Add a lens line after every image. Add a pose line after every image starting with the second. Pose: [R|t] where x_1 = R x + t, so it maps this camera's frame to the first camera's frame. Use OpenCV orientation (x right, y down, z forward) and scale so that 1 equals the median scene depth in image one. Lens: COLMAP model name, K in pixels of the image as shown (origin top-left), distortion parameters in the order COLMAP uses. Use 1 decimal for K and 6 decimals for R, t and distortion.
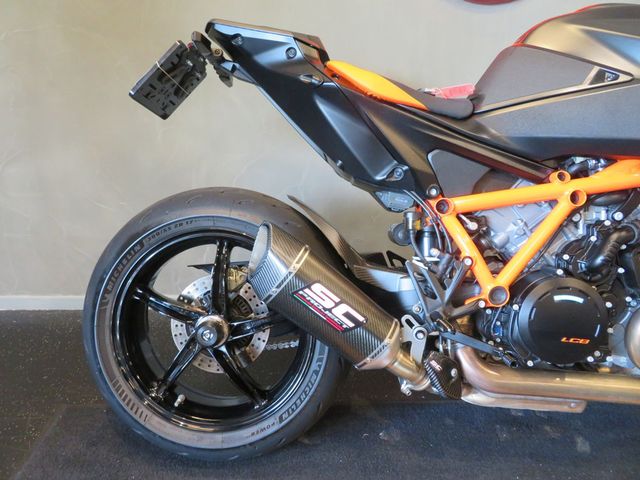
lens RADIAL K [[451.3, 0, 321.7], [0, 451.3, 243.9], [0, 0, 1]] dist [0.005706, 0.000134]
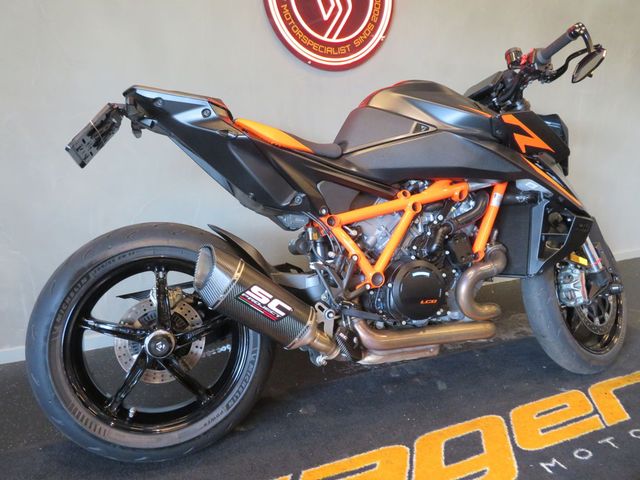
lens RADIAL K [[451.3, 0, 321.7], [0, 451.3, 243.9], [0, 0, 1]] dist [0.005706, 0.000134]
pose [[0.936402, -0.103007, 0.335471, -0.227158], [0.127182, 0.990575, -0.050844, 0.051398], [-0.327072, 0.090277, 0.940677, -0.275085]]
